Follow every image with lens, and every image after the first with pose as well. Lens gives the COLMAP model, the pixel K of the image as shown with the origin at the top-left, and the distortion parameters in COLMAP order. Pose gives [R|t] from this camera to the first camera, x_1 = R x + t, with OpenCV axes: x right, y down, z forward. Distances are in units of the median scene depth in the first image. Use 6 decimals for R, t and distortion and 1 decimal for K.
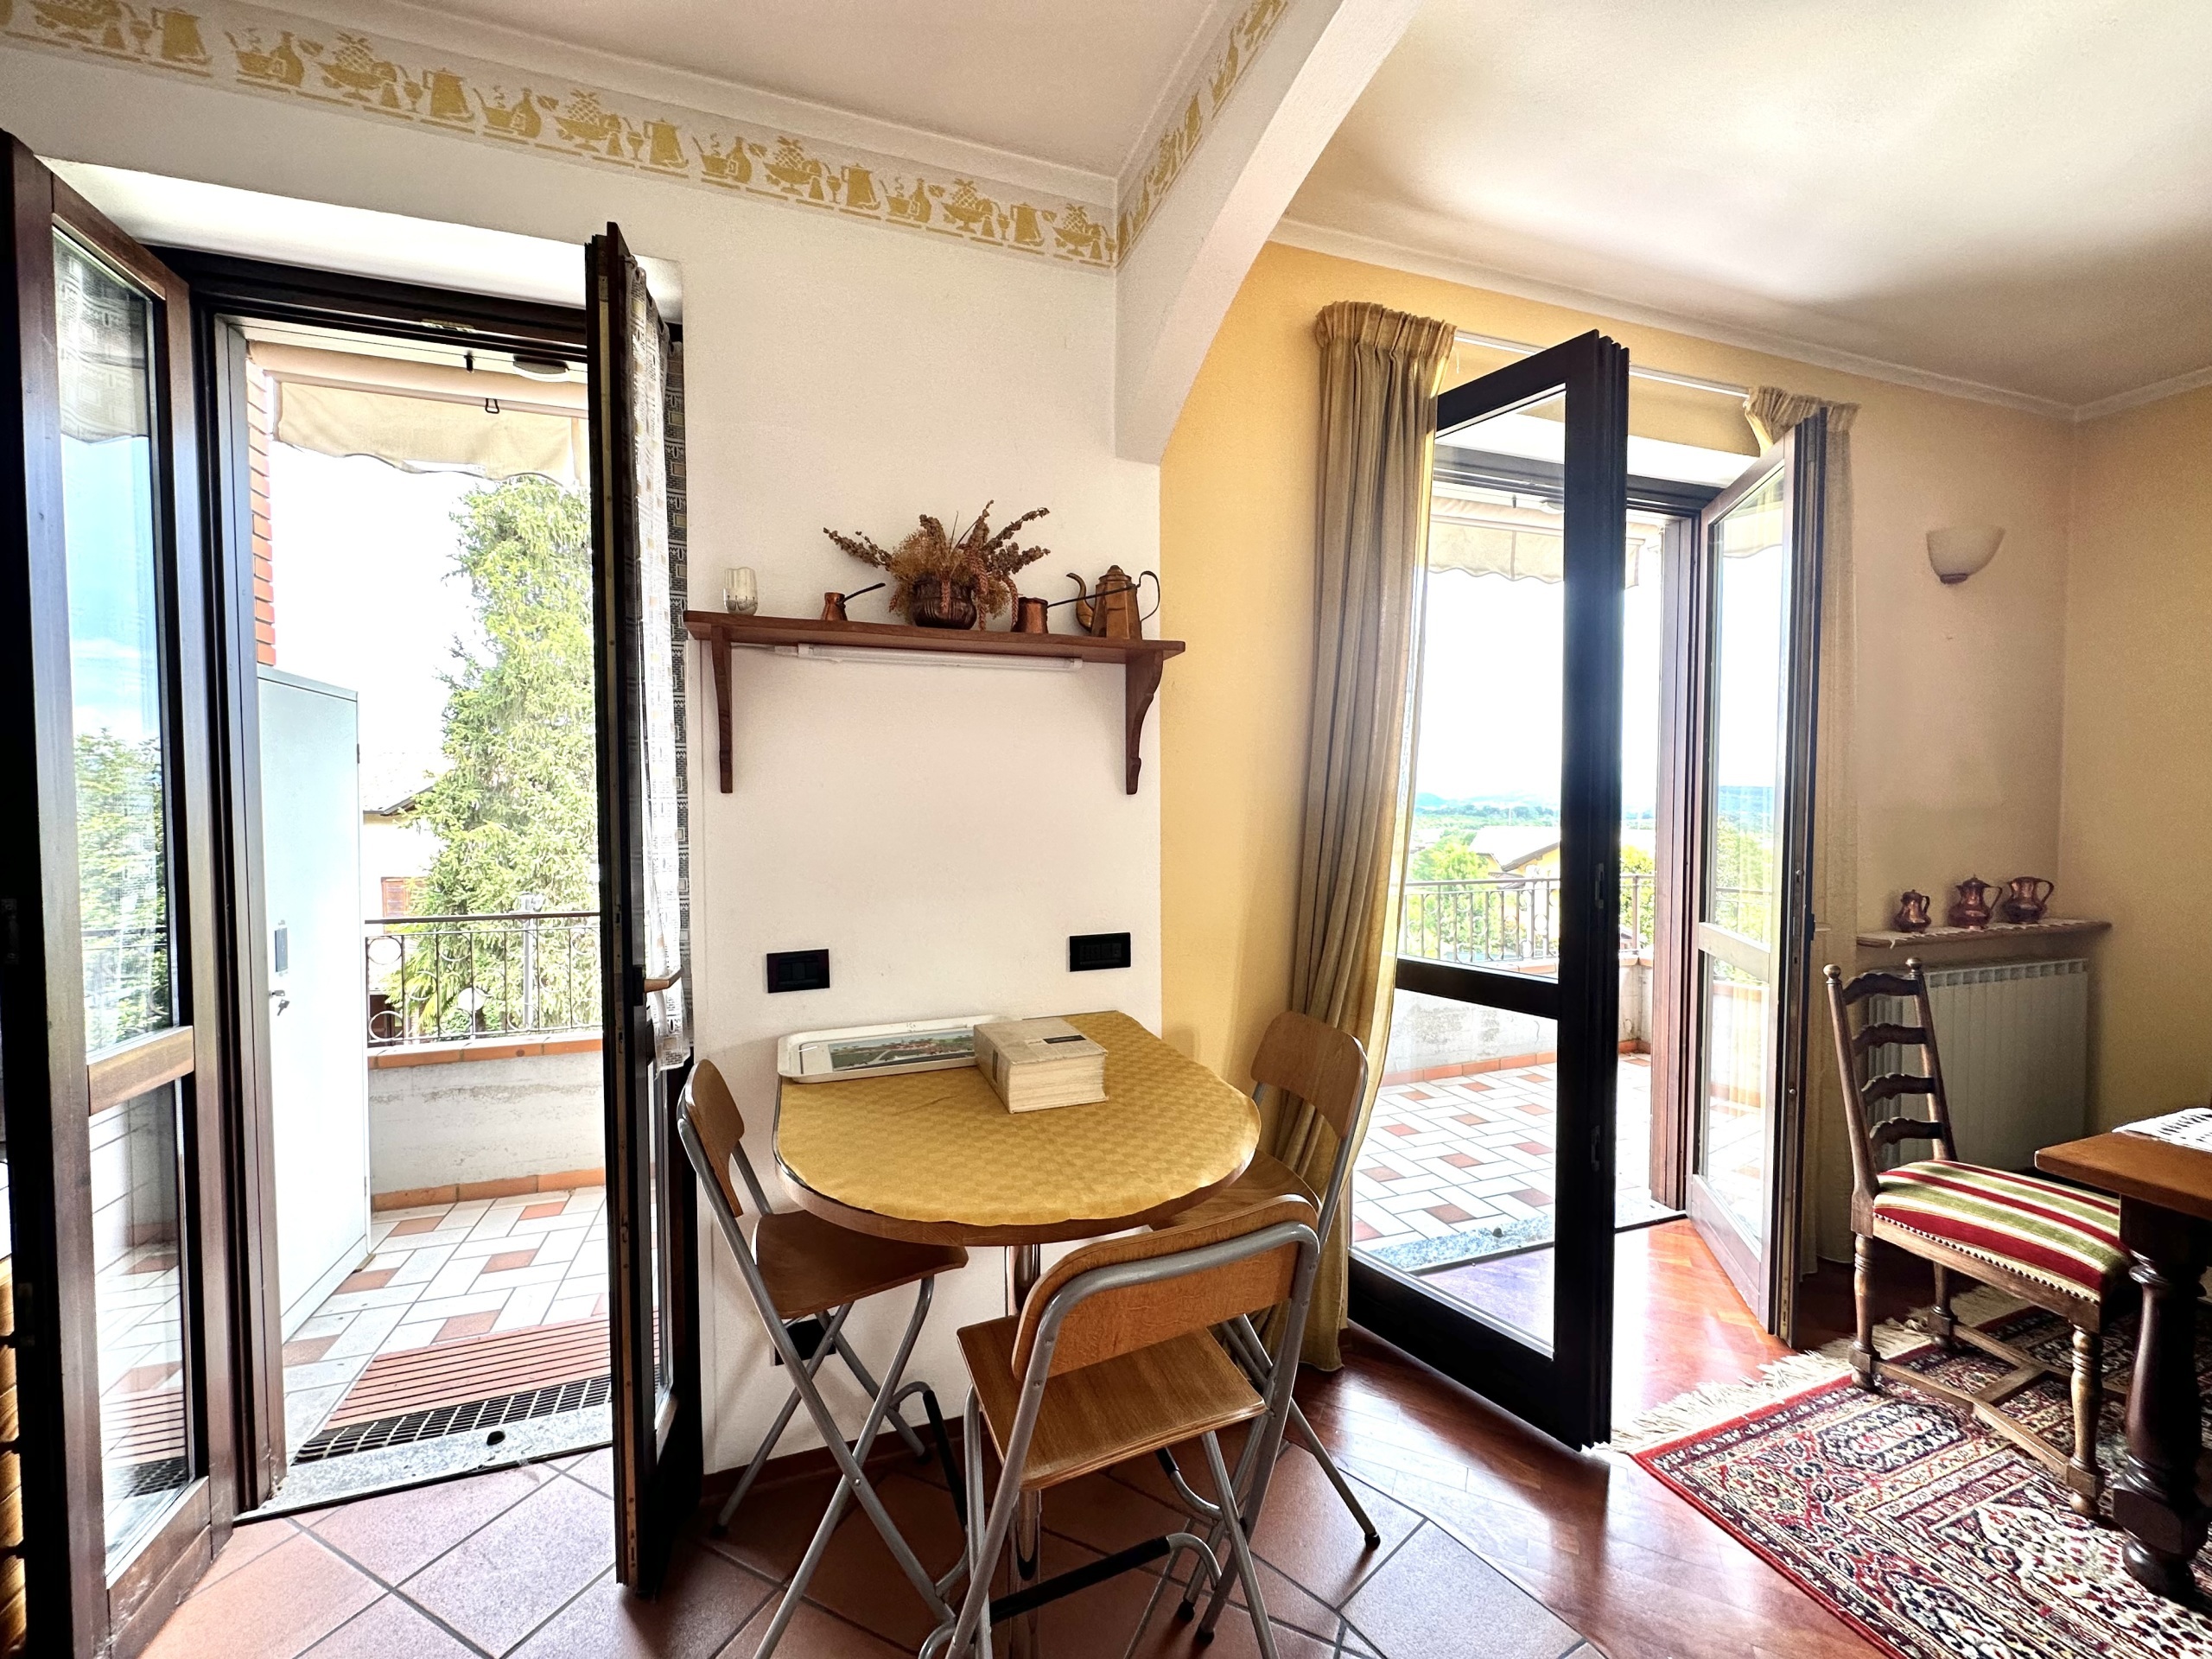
lens RADIAL K [[879.7, 0, 1107.9], [0, 879.7, 832.6], [0, 0, 1]] dist [-0.001060, 0.000134]
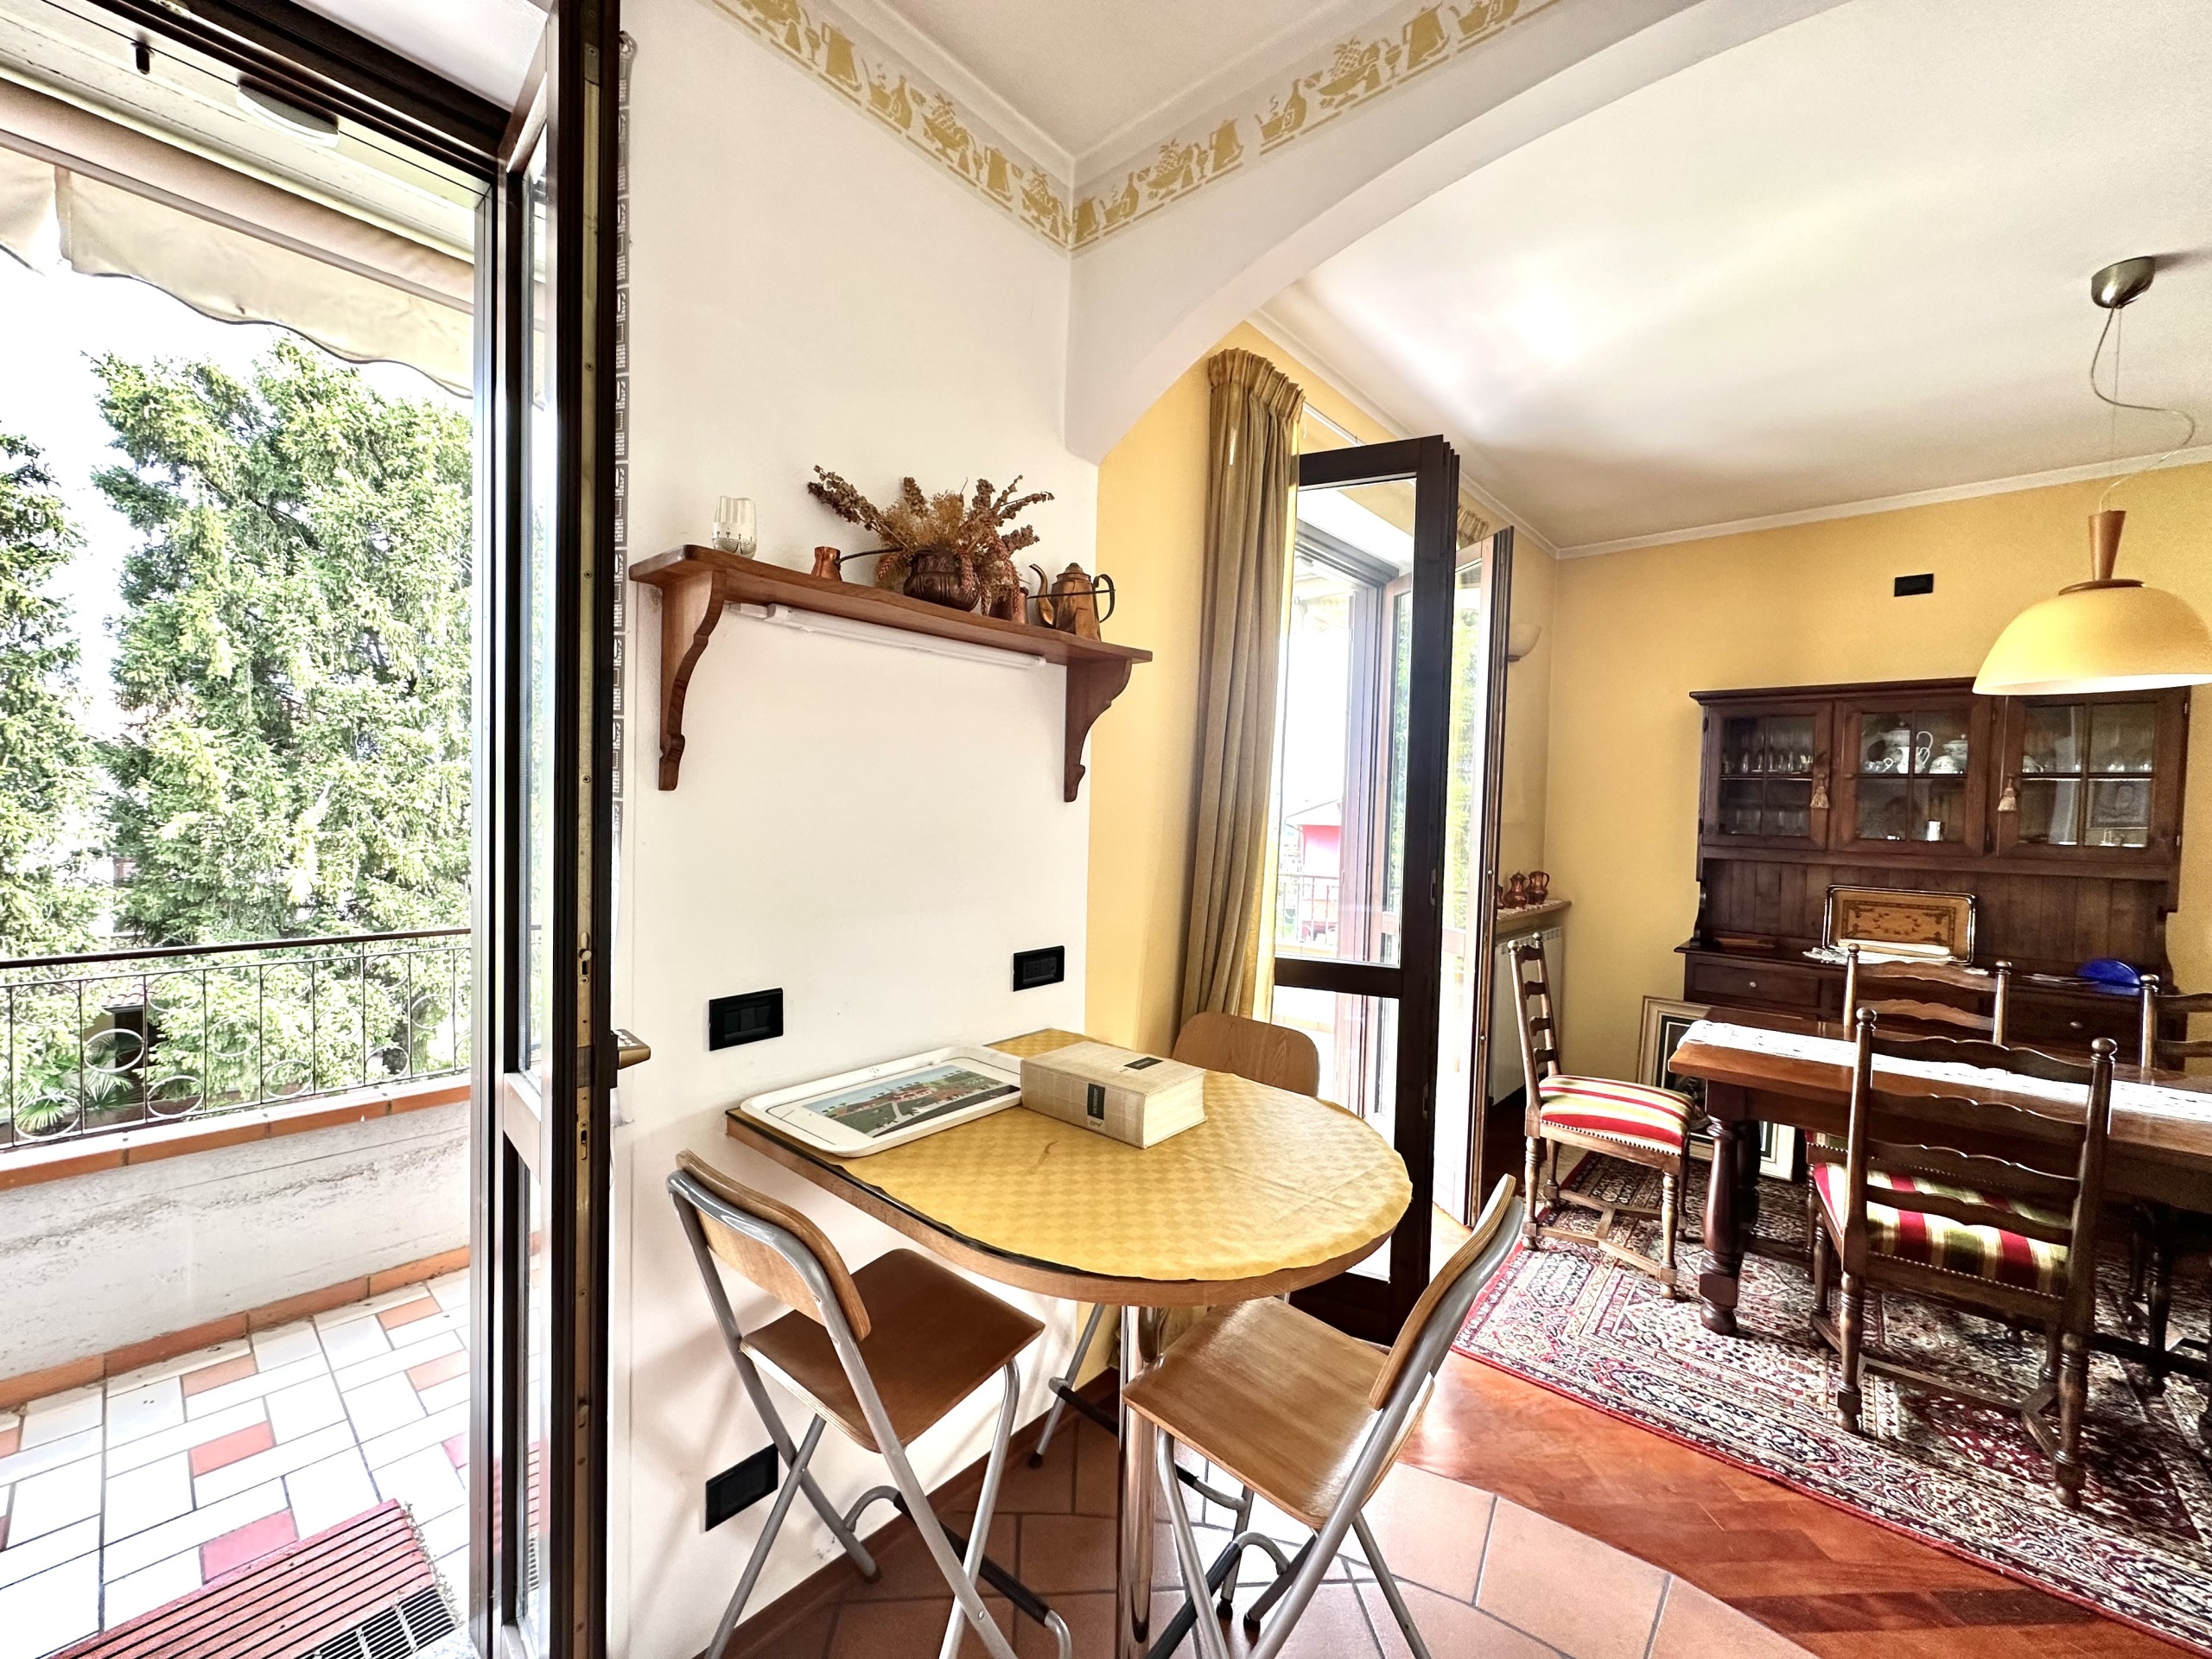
lens RADIAL K [[879.7, 0, 1109.0], [0, 879.7, 832.0], [0, 0, 1]] dist [-0.001060, 0.000134]
pose [[0.870439, 0.008399, 0.492204, -0.434107], [-0.009744, 0.999953, 0.000167, -0.011809], [-0.492180, -0.004941, 0.870480, 0.149577]]
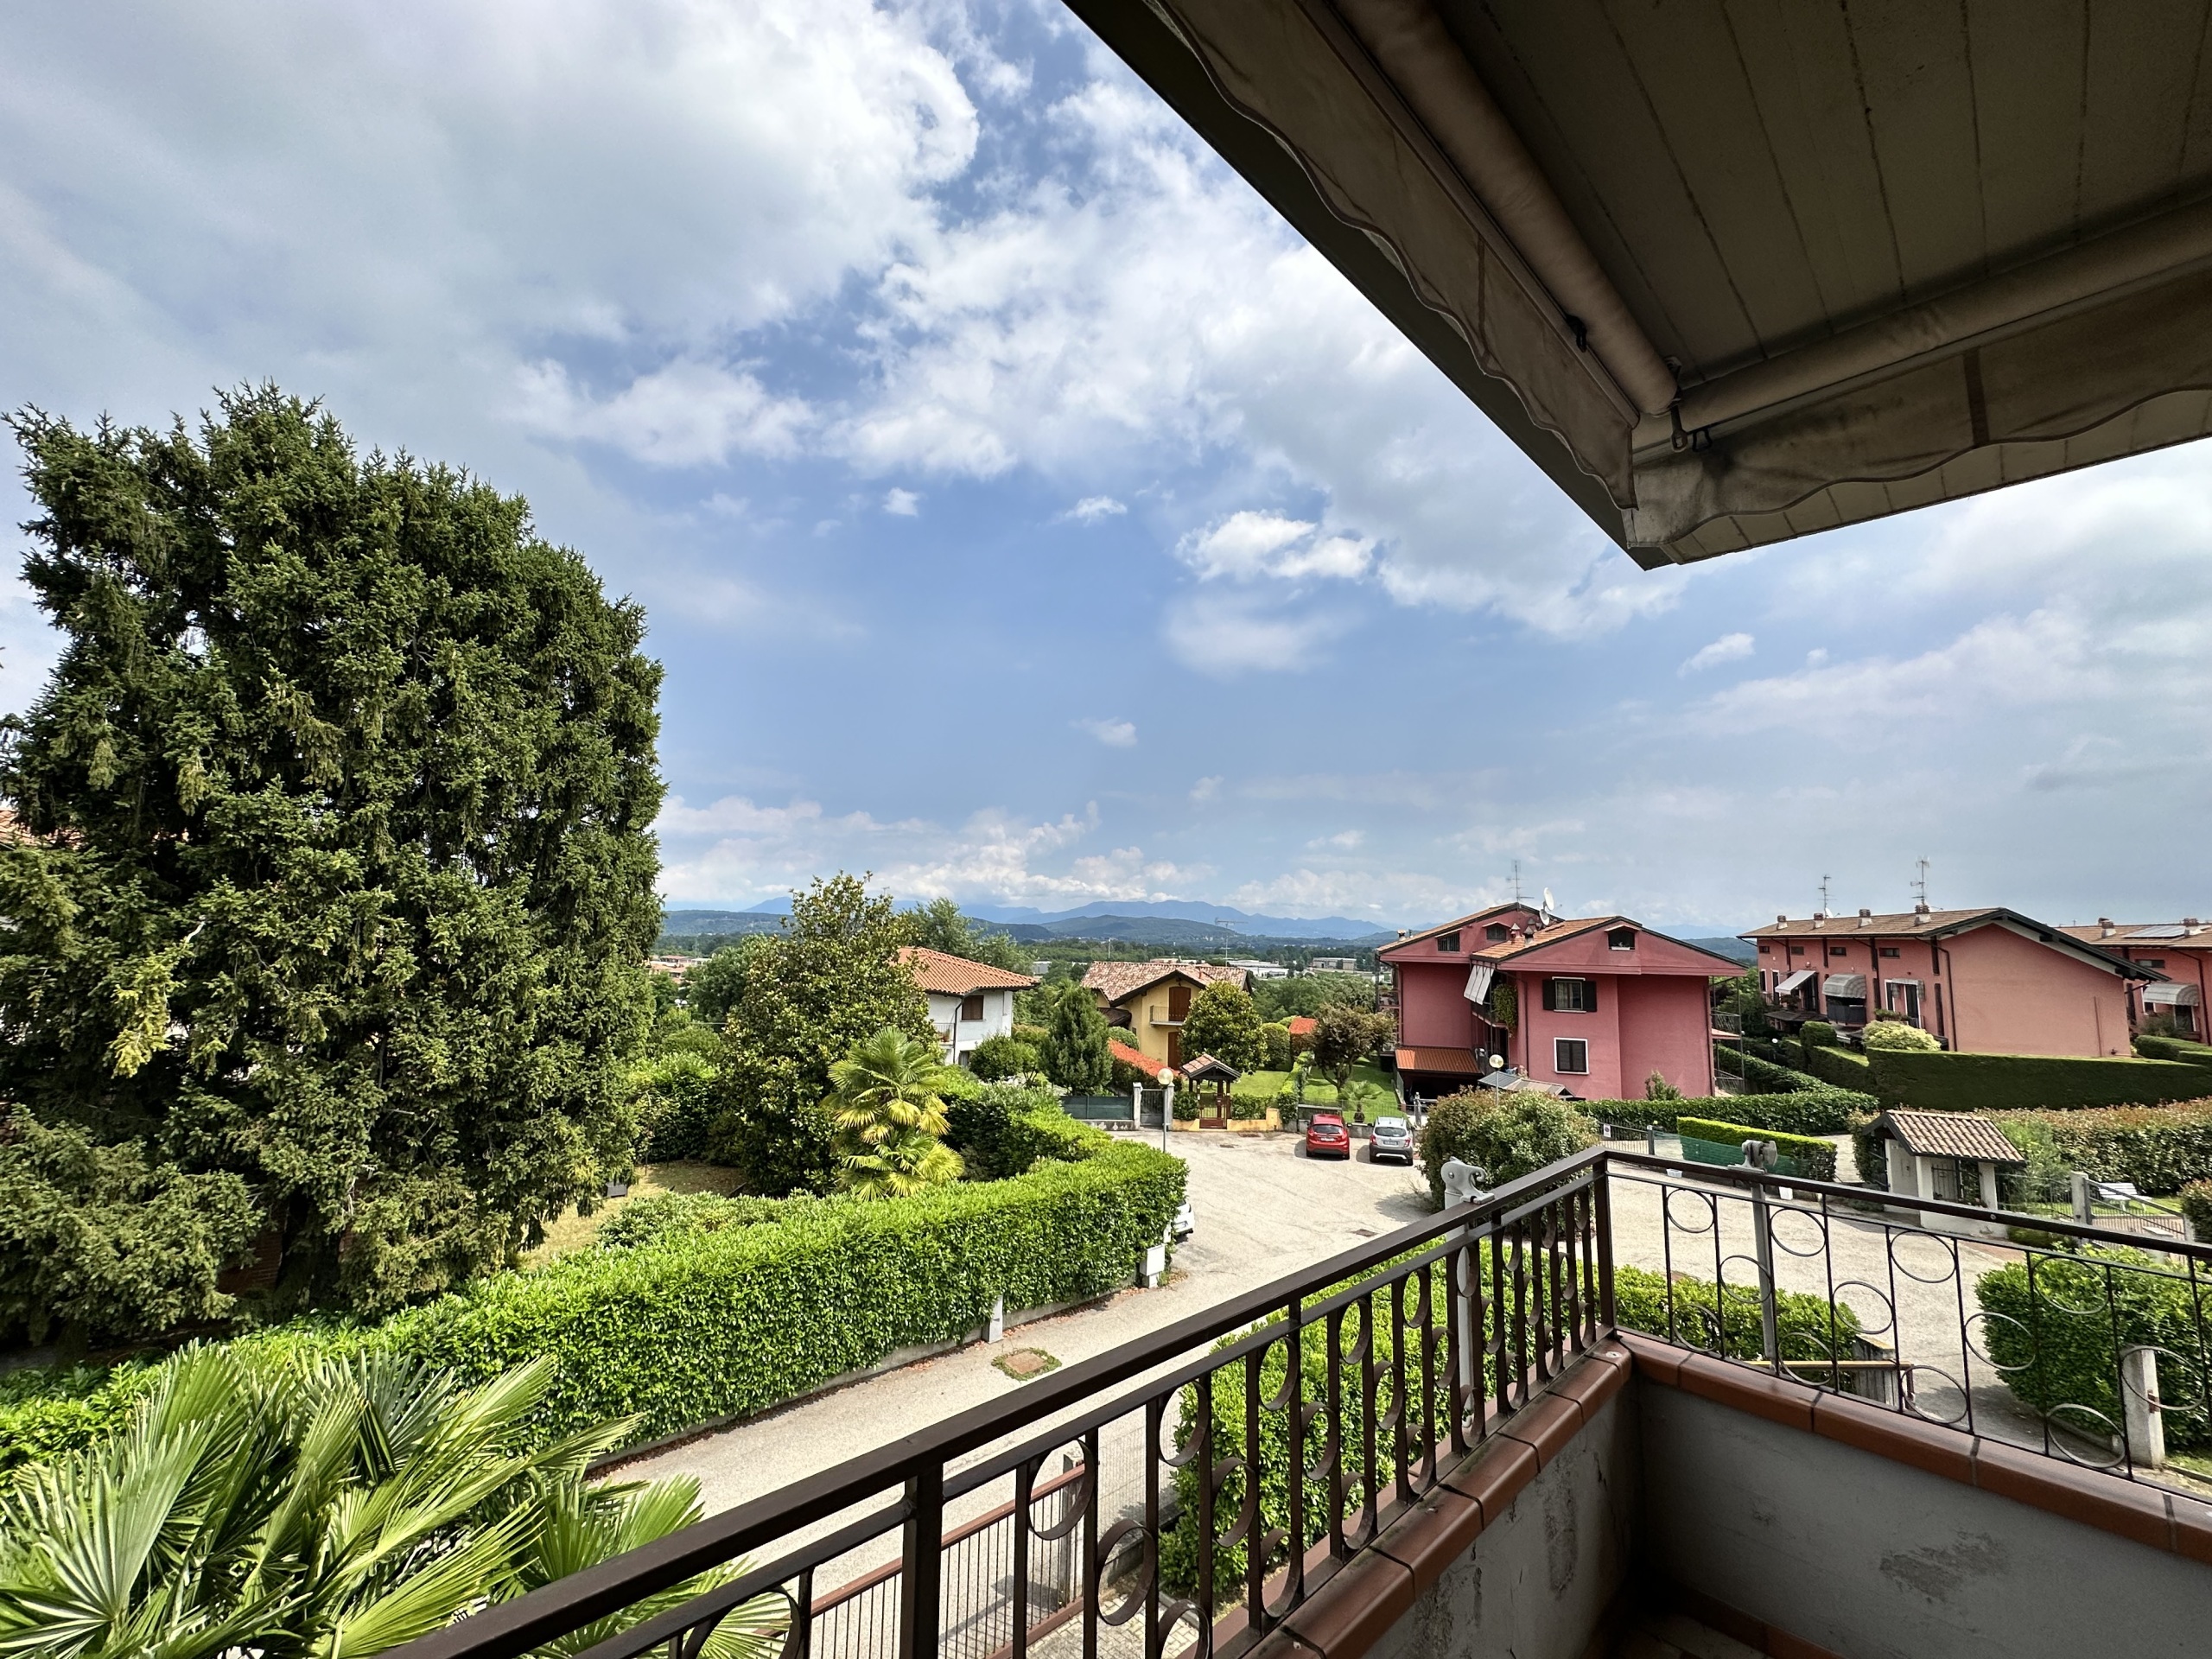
lens RADIAL K [[879.7, 0, 1102.5], [0, 879.7, 831.1], [0, 0, 1]] dist [-0.001060, 0.000134]
pose [[0.912307, 0.075480, 0.402491, 0.414038], [-0.014864, 0.988322, -0.151651, -0.112613], [-0.409237, 0.132369, 0.902775, 1.723548]]
